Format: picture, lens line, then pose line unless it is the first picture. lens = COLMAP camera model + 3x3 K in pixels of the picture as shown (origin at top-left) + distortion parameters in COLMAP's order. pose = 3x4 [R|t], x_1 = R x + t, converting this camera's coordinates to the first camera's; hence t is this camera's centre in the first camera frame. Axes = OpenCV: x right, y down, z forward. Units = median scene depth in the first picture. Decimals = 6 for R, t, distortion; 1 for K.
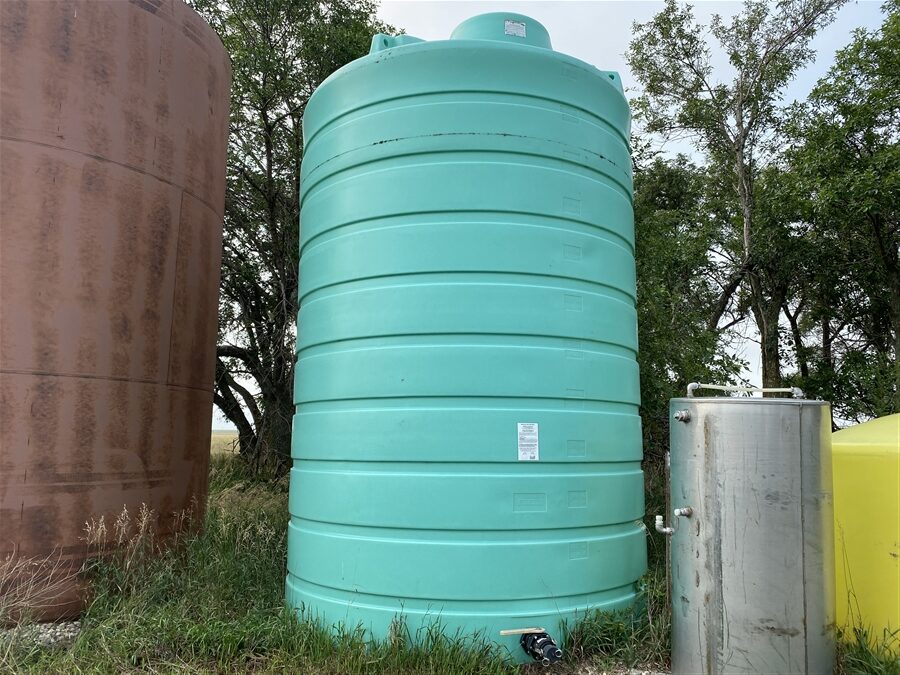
lens RADIAL K [[682.2, 0, 444.4], [0, 682.2, 336.9], [0, 0, 1]] dist [0.039249, -0.055739]
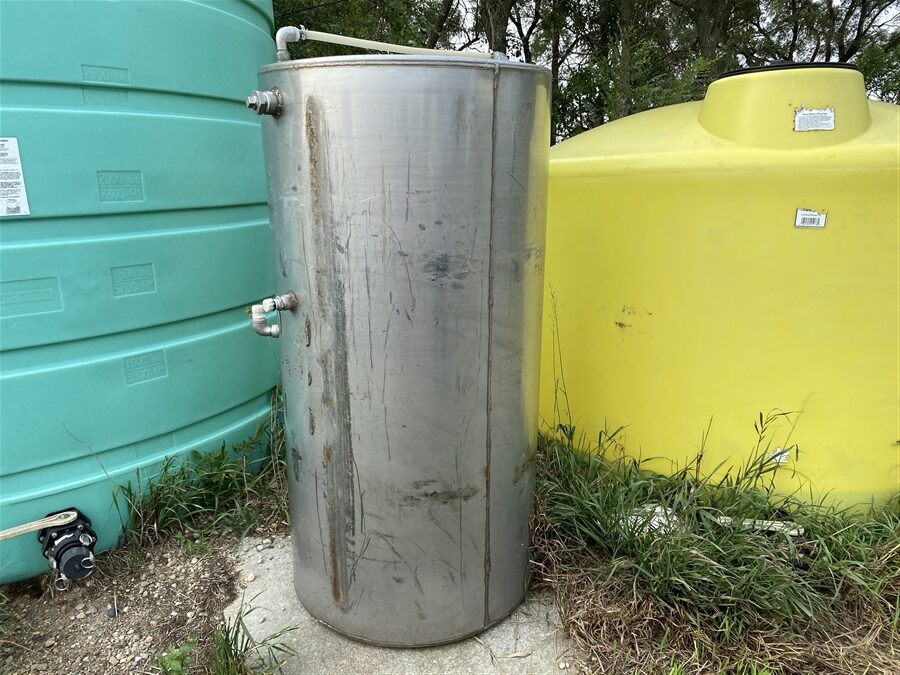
lens RADIAL K [[682.2, 0, 455.4], [0, 682.2, 341.4], [0, 0, 1]] dist [0.039249, -0.055739]
pose [[0.931024, -0.122062, 0.343940, 0.299962], [-0.014328, 0.929460, 0.368645, 0.096670], [-0.364676, -0.348145, 0.863601, 0.524497]]
